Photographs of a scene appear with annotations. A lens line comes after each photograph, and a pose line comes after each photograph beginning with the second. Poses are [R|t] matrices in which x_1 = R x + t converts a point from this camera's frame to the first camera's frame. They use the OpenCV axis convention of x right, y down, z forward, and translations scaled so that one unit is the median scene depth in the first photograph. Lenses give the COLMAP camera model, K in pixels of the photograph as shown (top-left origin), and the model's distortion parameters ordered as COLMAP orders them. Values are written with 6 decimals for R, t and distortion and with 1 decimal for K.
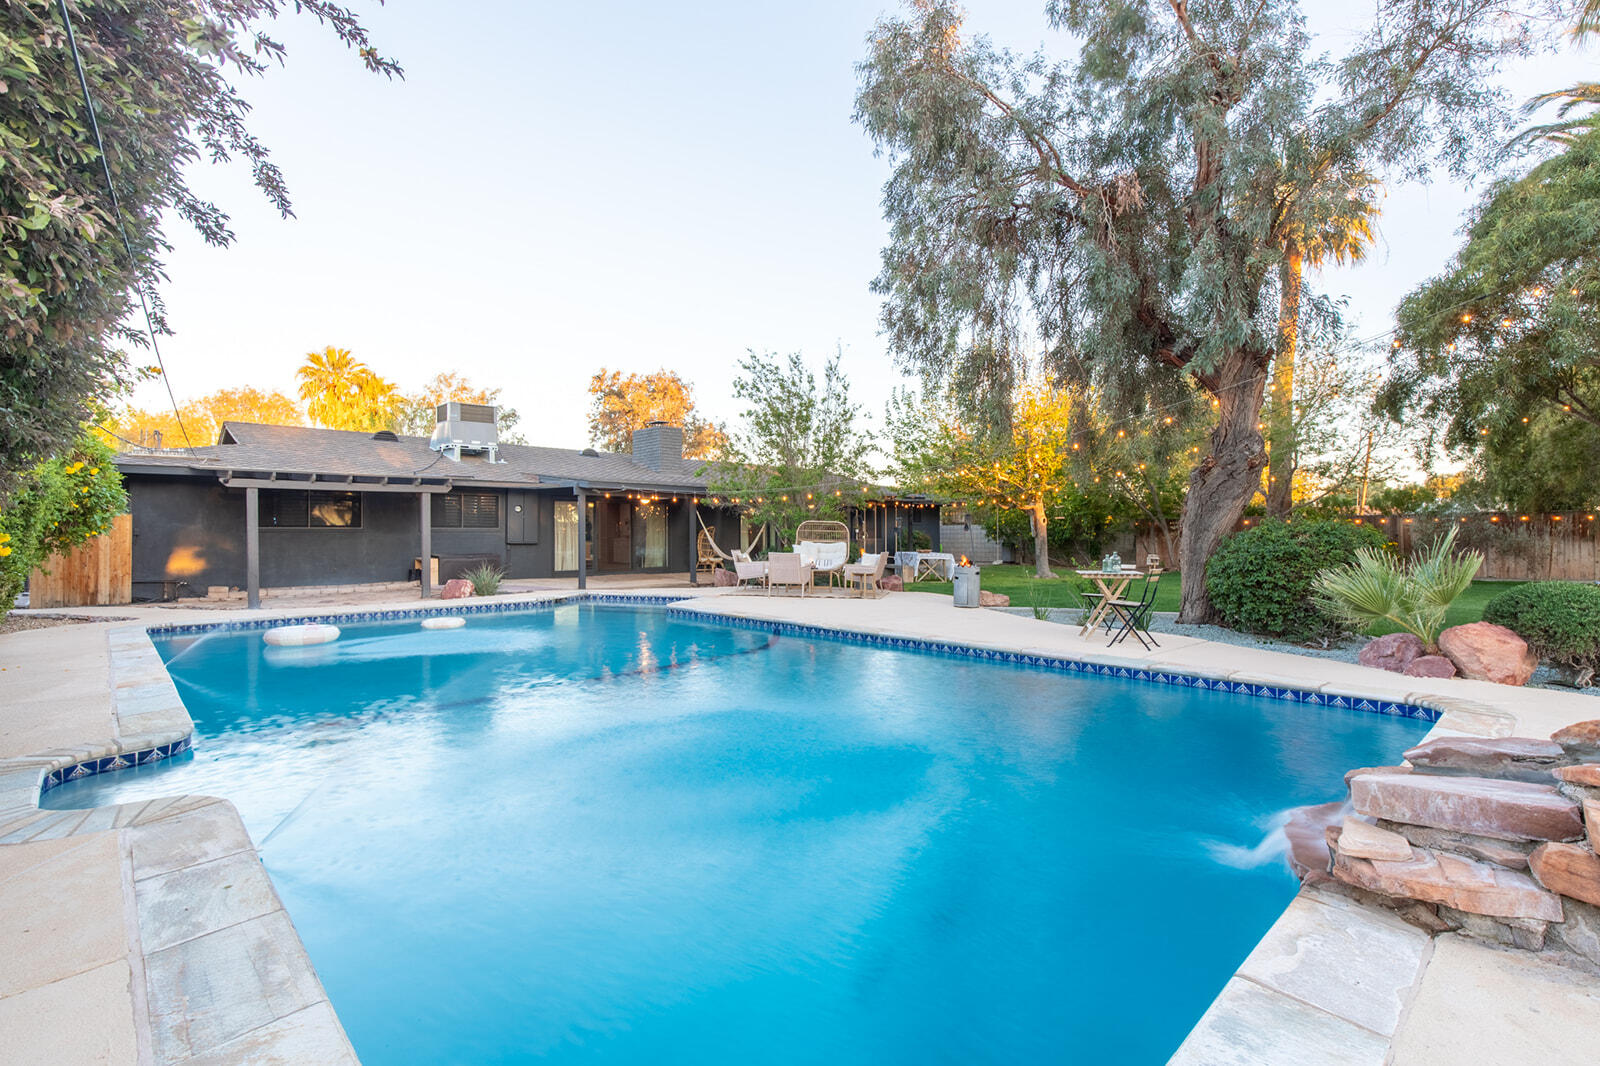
lens RADIAL K [[718.1, 0, 809.0], [0, 718.1, 530.6], [0, 0, 1]] dist [0.008066, -0.001310]
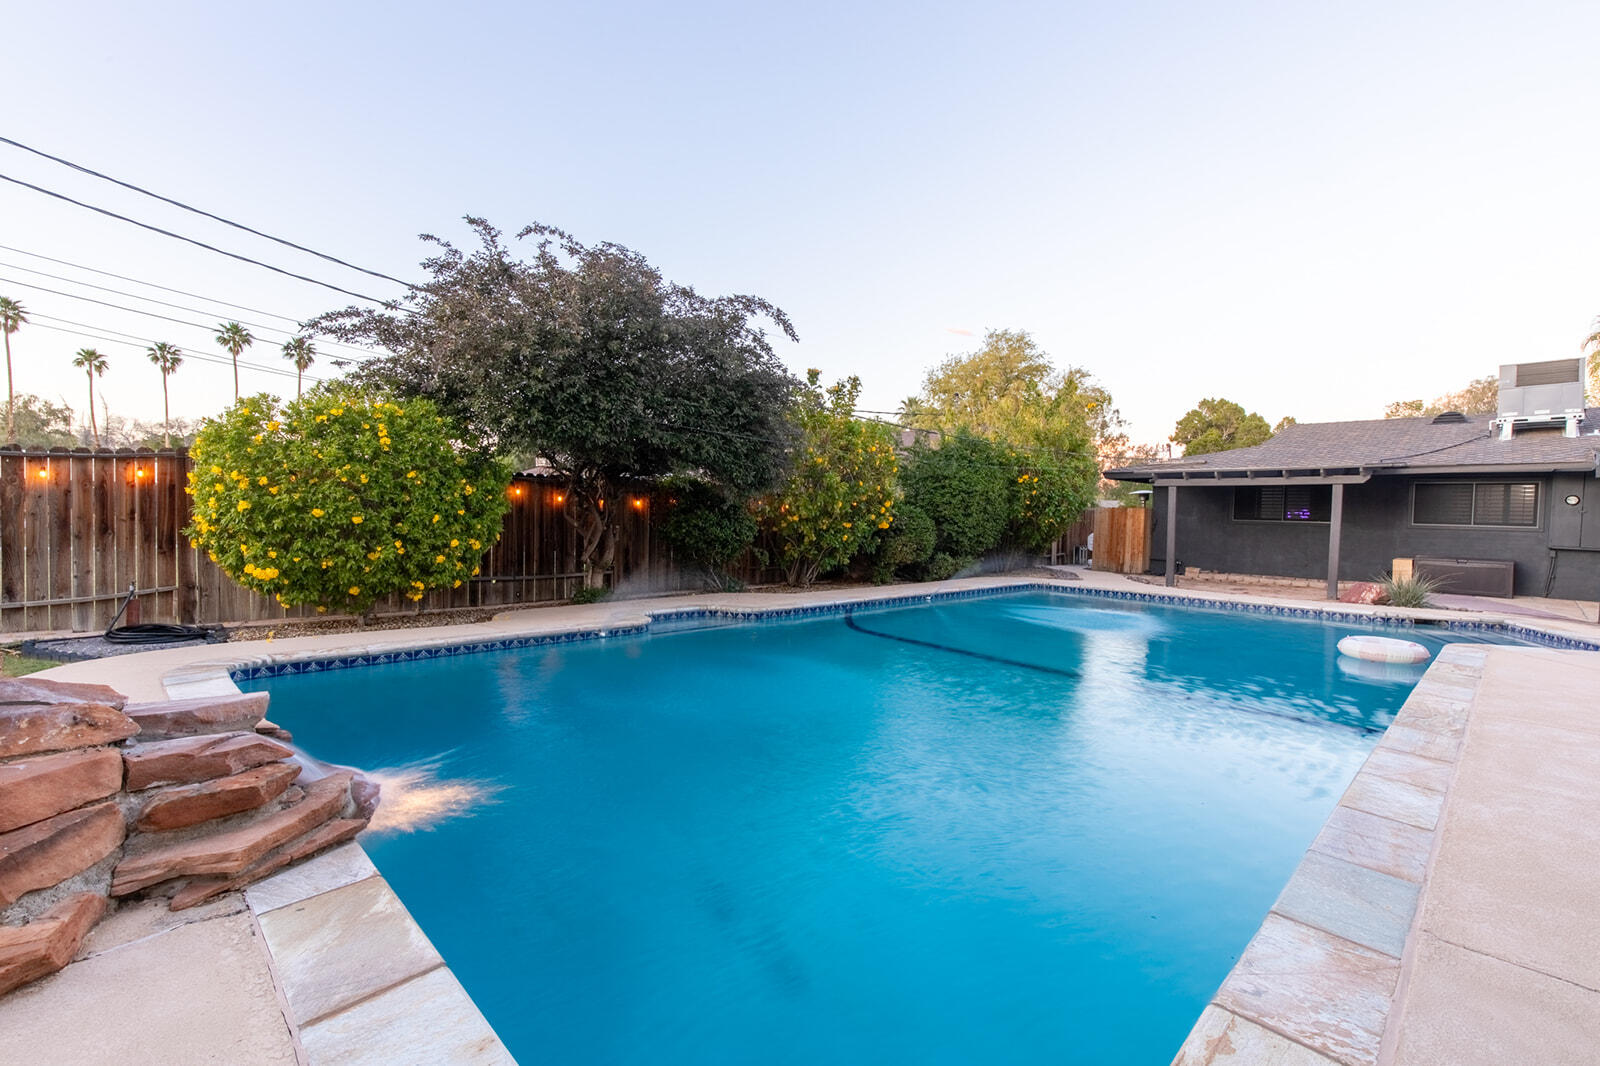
lens RADIAL K [[718.1, 0, 809.0], [0, 718.1, 530.6], [0, 0, 1]] dist [0.008066, -0.001310]
pose [[0.029954, 0.028984, -0.999131, 0.278805], [-0.025438, 0.999278, 0.028226, -0.002113], [0.999228, 0.024570, 0.030670, 0.234017]]
